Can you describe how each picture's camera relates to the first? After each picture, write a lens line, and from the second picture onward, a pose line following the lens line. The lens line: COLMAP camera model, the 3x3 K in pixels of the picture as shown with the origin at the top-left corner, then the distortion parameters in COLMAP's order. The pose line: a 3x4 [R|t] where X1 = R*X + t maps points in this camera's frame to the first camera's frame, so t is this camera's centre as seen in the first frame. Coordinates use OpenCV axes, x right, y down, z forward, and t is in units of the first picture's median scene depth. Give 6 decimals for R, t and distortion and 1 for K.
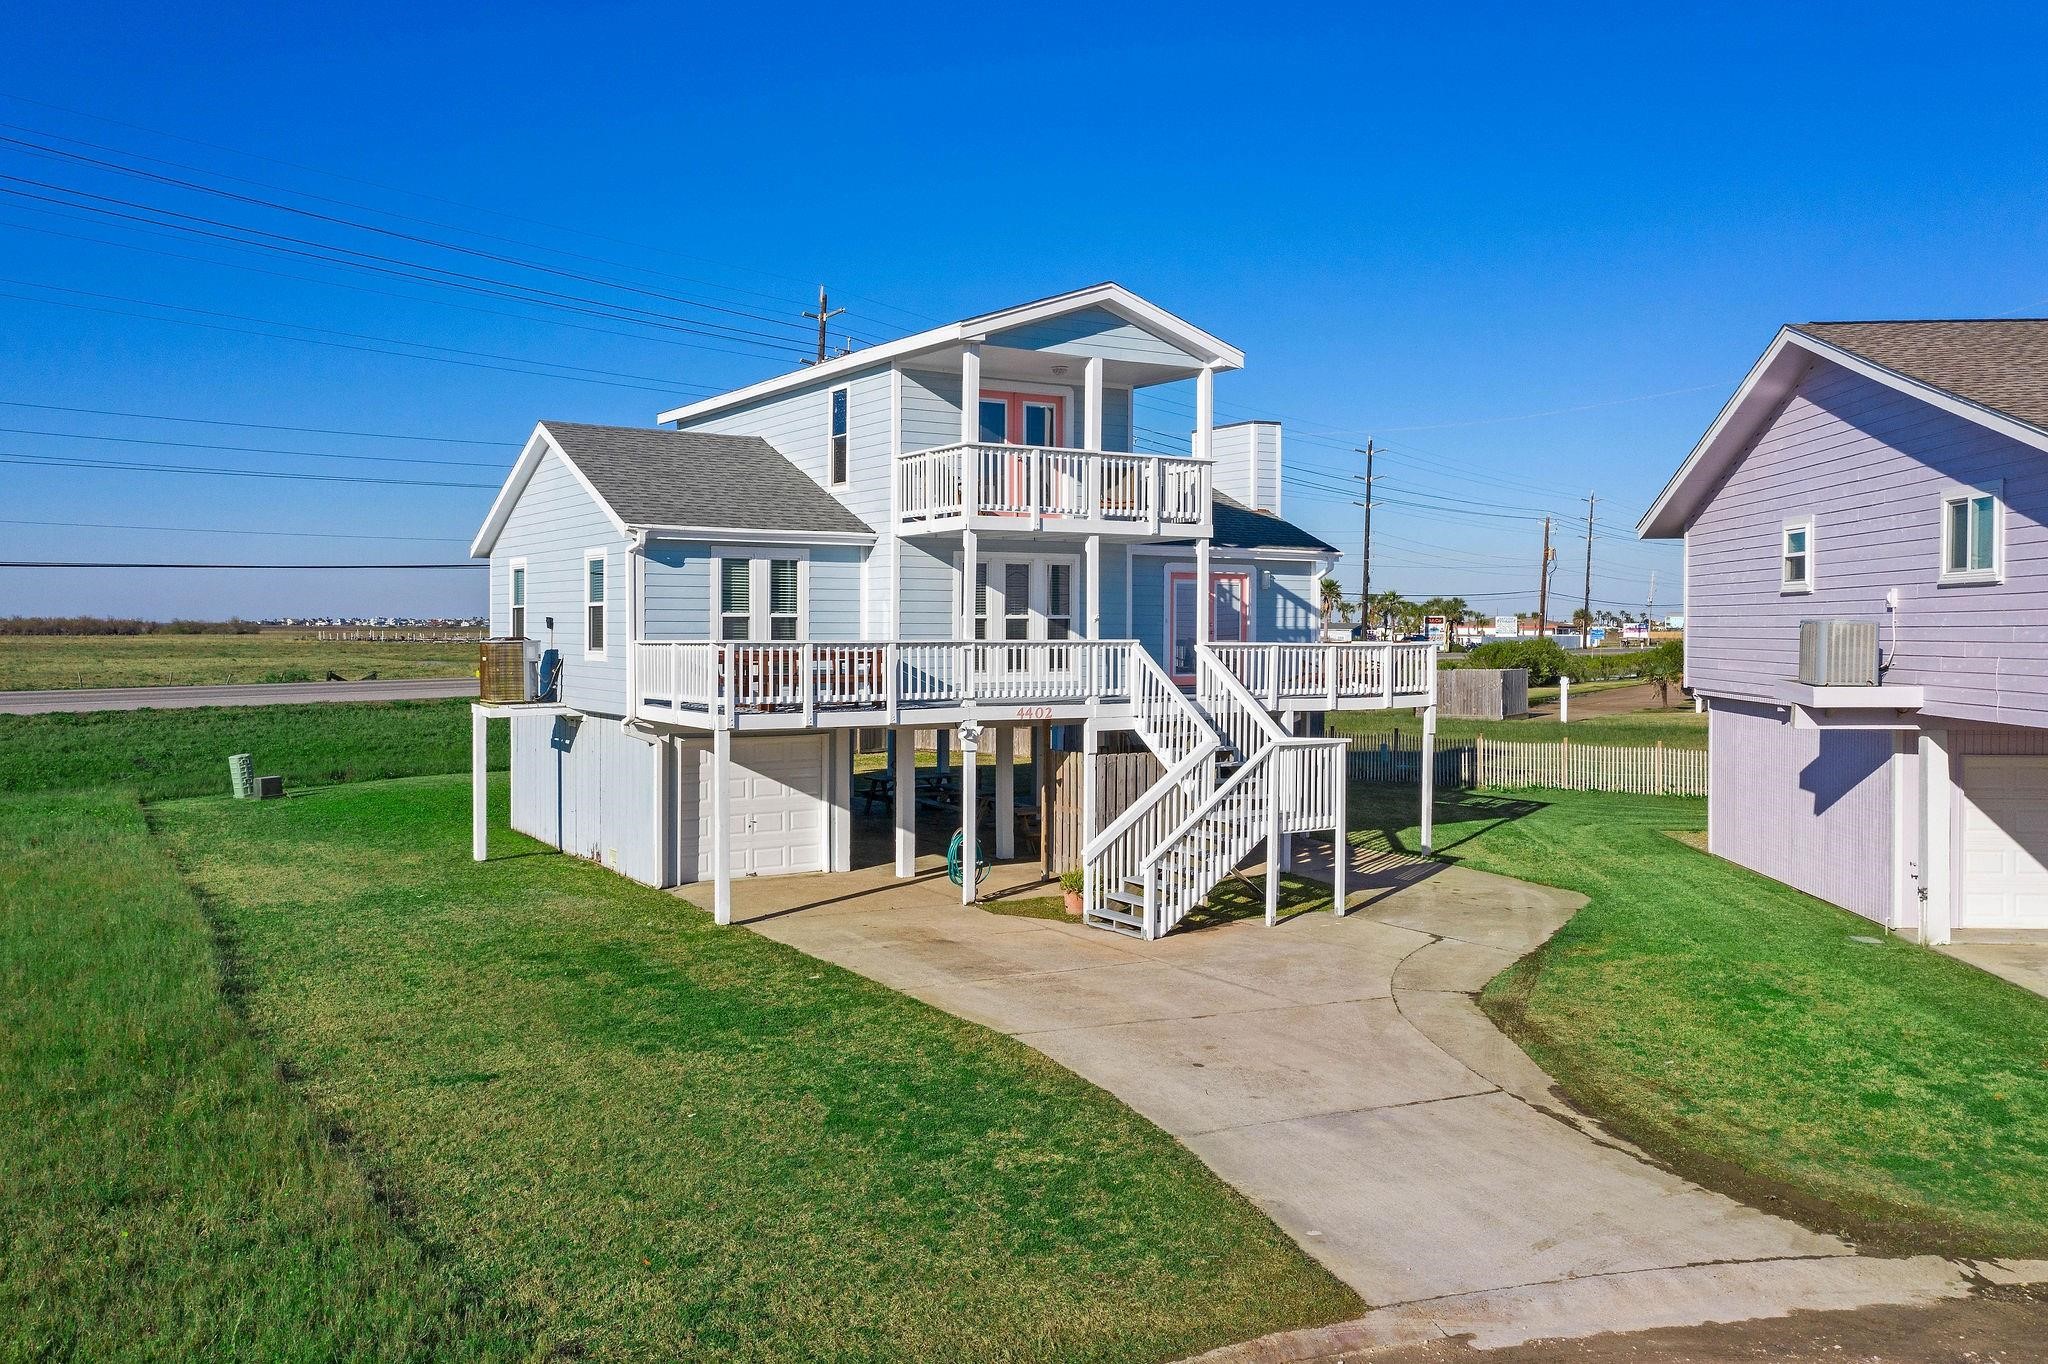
lens RADIAL K [[1605.0, 0, 1021.4], [0, 1605.0, 669.6], [0, 0, 1]] dist [-0.002241, 0.000621]
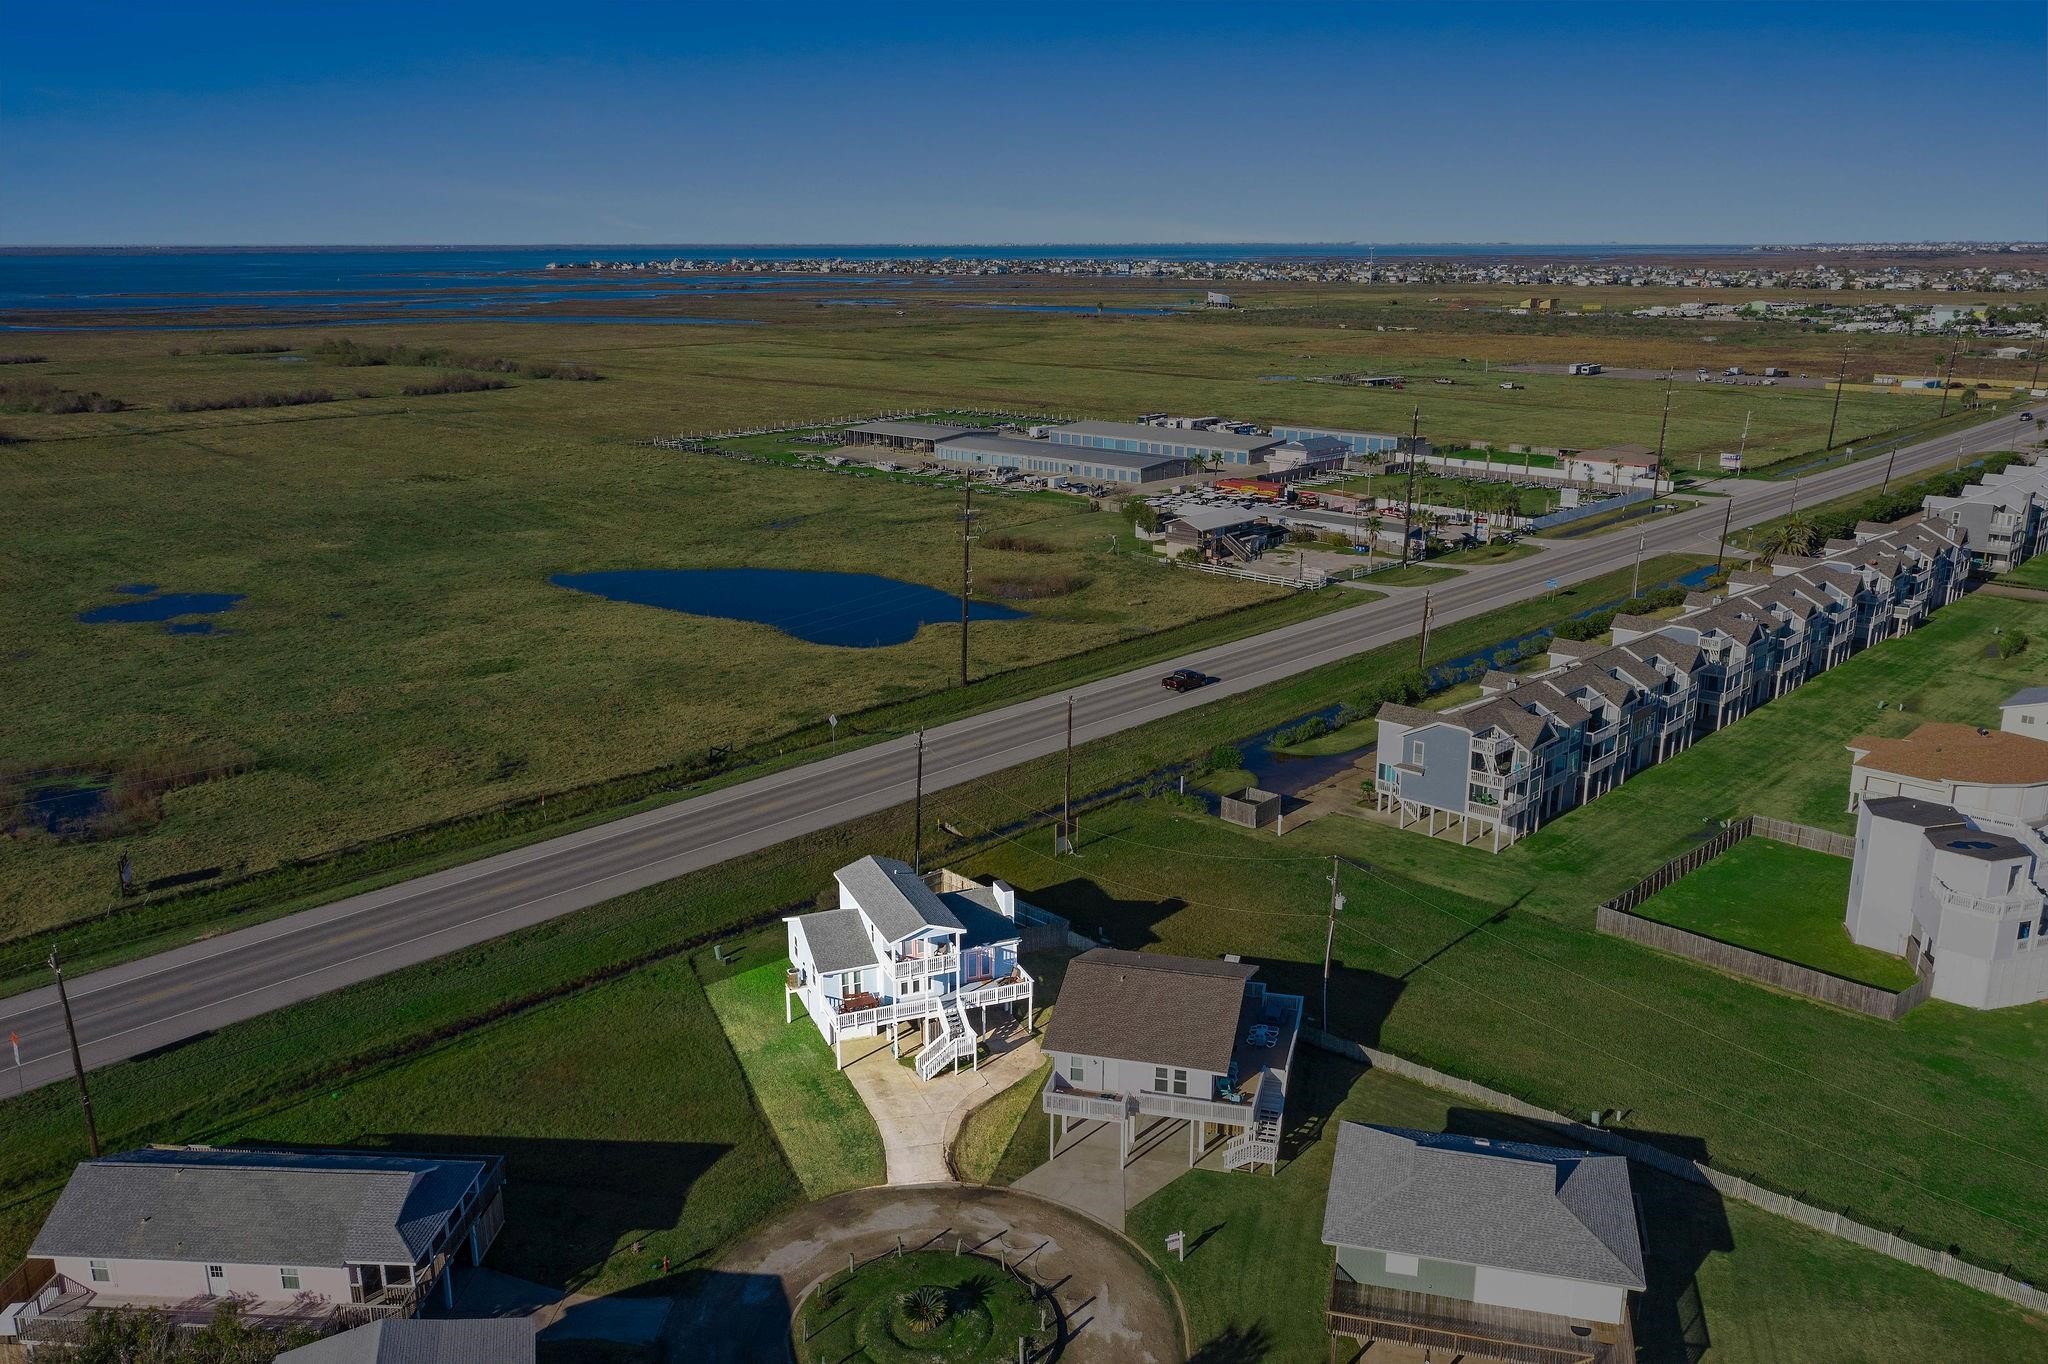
lens RADIAL K [[1625.7, 0, 1024.0], [0, 1625.7, 682.0], [0, 0, 1]] dist [-0.010403, -0.000713]
pose [[0.984737, 0.039880, -0.169417, 0.958625], [0.001940, 0.970820, 0.239803, -1.798216], [0.174037, -0.236472, 0.955925, -2.763301]]
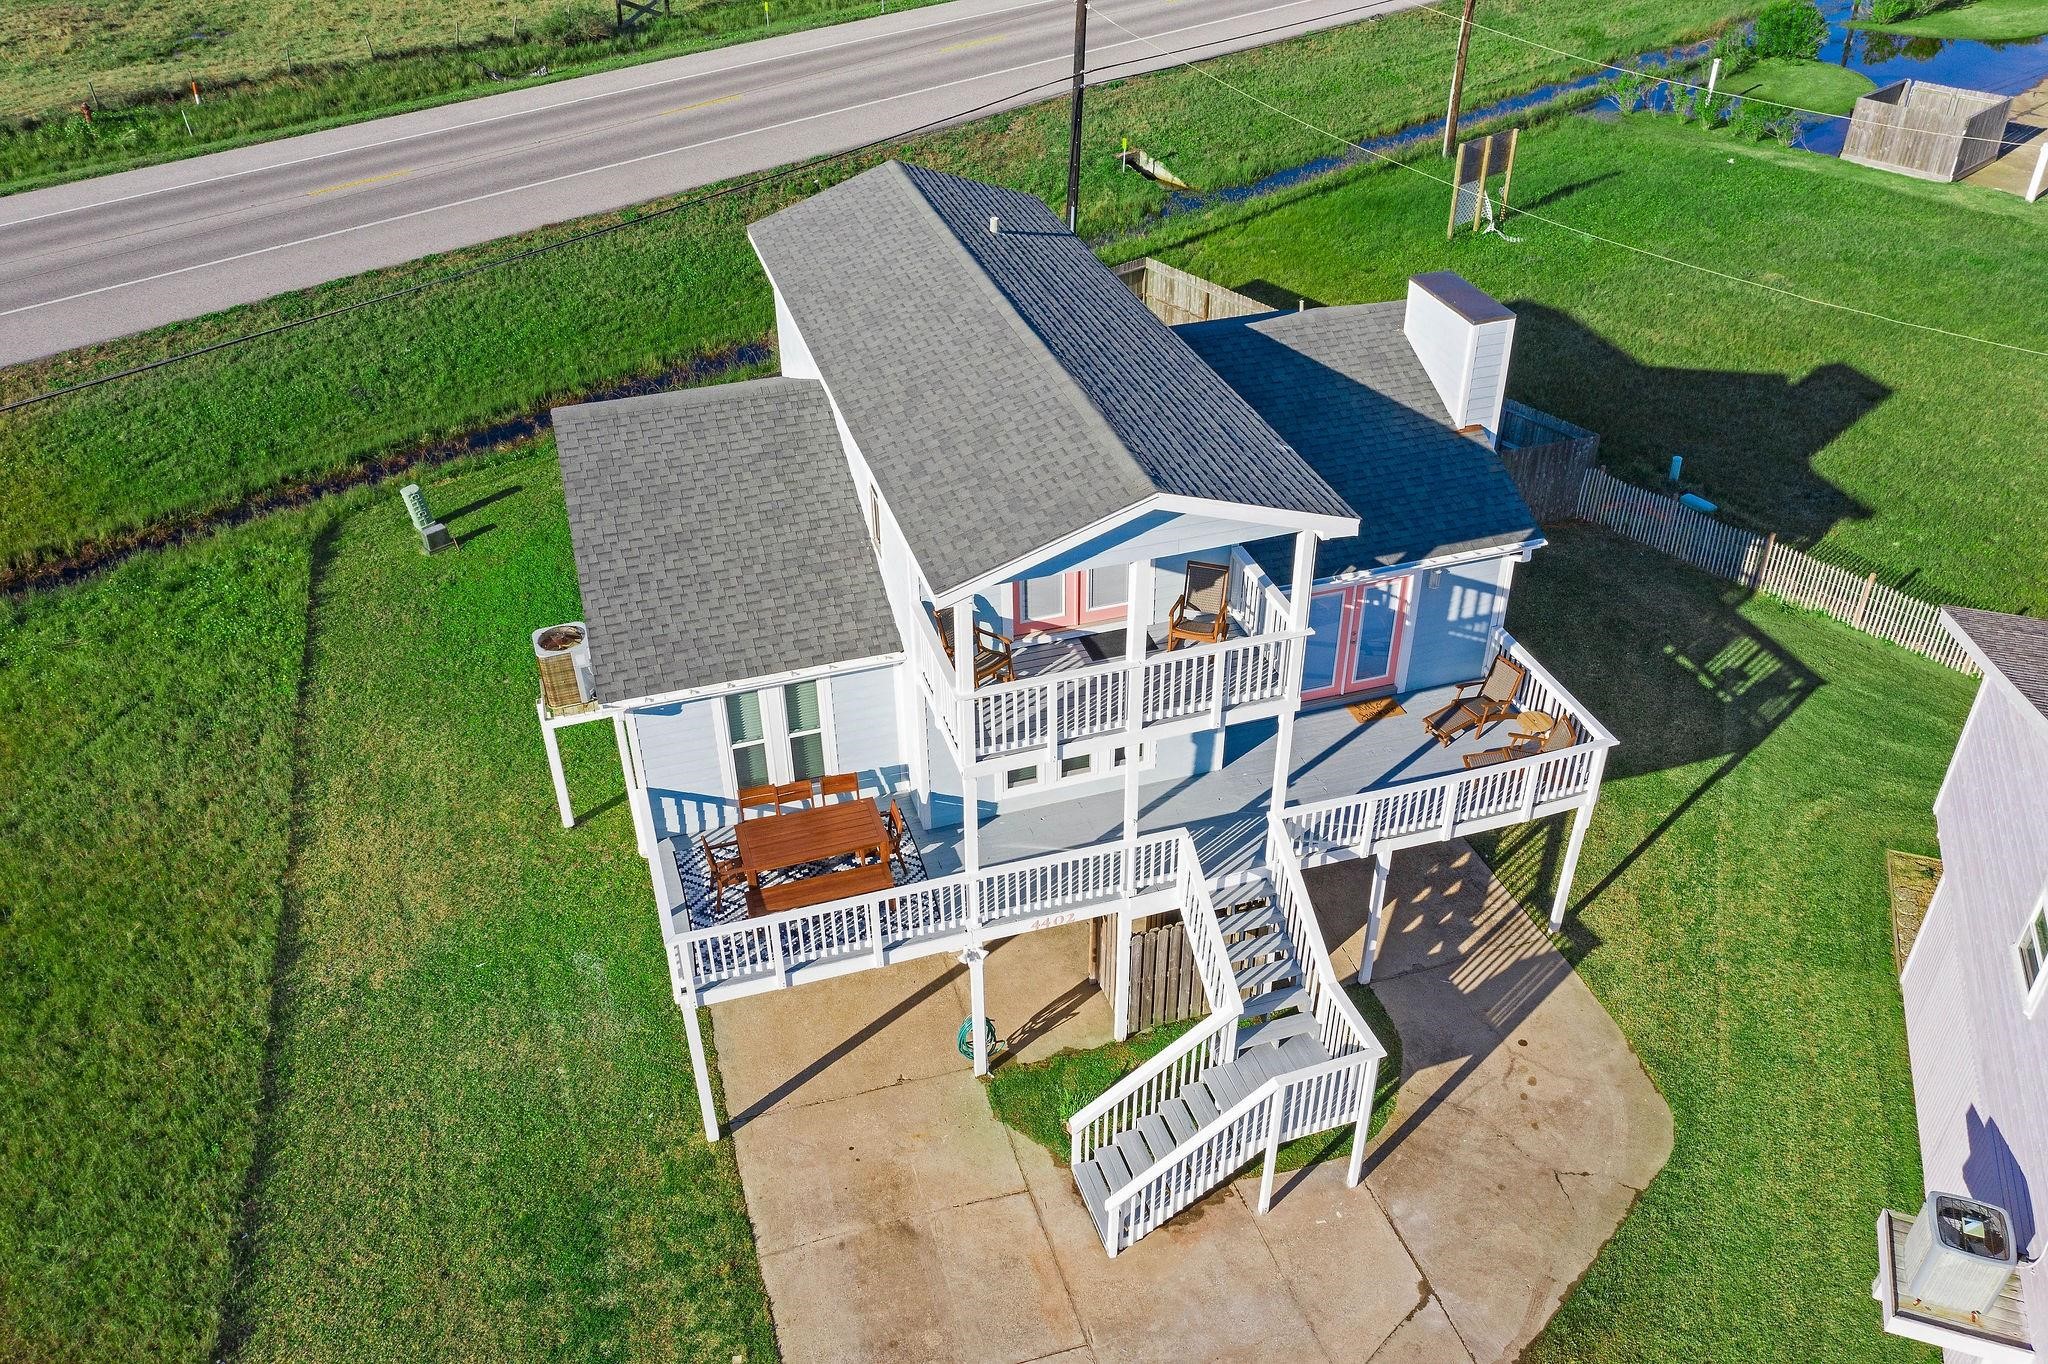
lens RADIAL K [[1625.7, 0, 1024.0], [0, 1625.7, 682.0], [0, 0, 1]] dist [-0.010403, -0.000713]
pose [[0.966737, 0.132834, -0.218573, 0.164202], [0.008308, 0.837806, 0.545905, -0.550367], [0.255636, -0.529563, 0.808834, 0.313716]]
